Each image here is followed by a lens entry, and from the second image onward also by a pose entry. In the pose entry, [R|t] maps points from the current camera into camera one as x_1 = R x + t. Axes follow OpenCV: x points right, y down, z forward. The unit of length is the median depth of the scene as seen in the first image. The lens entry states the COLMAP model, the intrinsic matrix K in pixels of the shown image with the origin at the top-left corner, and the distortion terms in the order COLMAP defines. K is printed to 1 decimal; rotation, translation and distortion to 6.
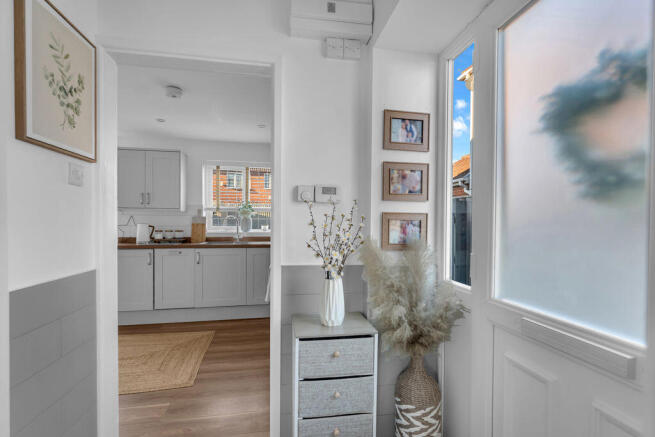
lens RADIAL K [[309.9, 0, 328.5], [0, 309.9, 228.6], [0, 0, 1]] dist [0.004935, 0.000391]
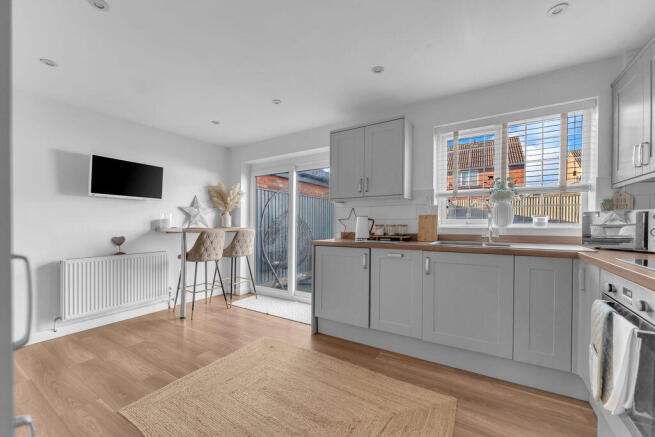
lens RADIAL K [[263.0, 0, 333.6], [0, 263.0, 228.6], [0, 0, 1]] dist [-0.000164, -0.000932]
pose [[0.747647, 0.009594, -0.664027, -0.183580], [-0.005355, 0.999950, 0.008418, 0.011004], [0.664075, -0.002738, 0.747661, 0.414871]]
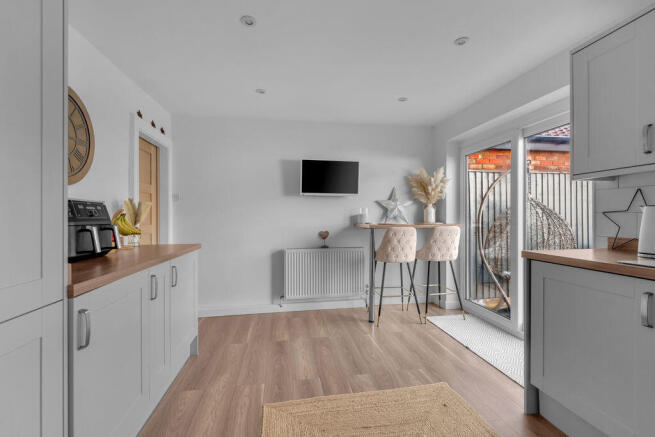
lens RADIAL K [[291.8, 0, 329.7], [0, 291.8, 215.4], [0, 0, 1]] dist [-0.003084, 0.000020]
pose [[-0.016234, -0.003963, -0.999860, -0.233692], [-0.003861, 0.999985, -0.003901, -0.001117], [0.999861, 0.003798, -0.016249, 0.596227]]
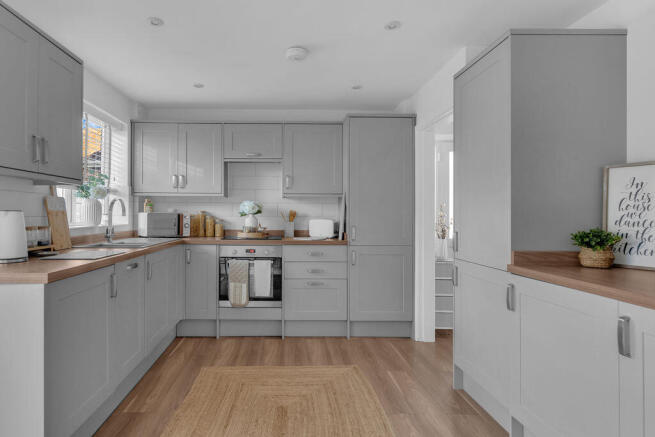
lens RADIAL K [[369.4, 0, 293.0], [0, 369.4, 216.3], [0, 0, 1]] dist [0.000619, 0.000806]
pose [[0.162828, -0.008111, 0.986621, -0.971168], [0.011511, 0.999914, 0.006321, -0.006988], [-0.986587, 0.010328, 0.162908, 0.566945]]
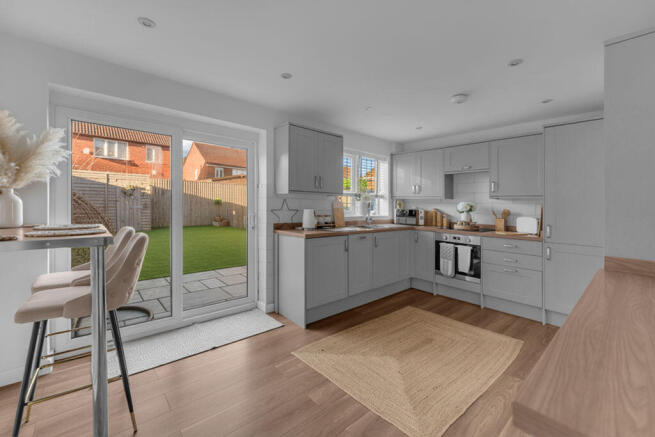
lens RADIAL K [[275.2, 0, 327.5], [0, 275.2, 216.9], [0, 0, 1]] dist [0.004343, -0.000983]
pose [[0.848157, -0.011518, 0.529619, -0.965214], [-0.007951, 0.999374, 0.034467, -0.018190], [-0.529684, -0.033445, 0.847535, 0.276021]]
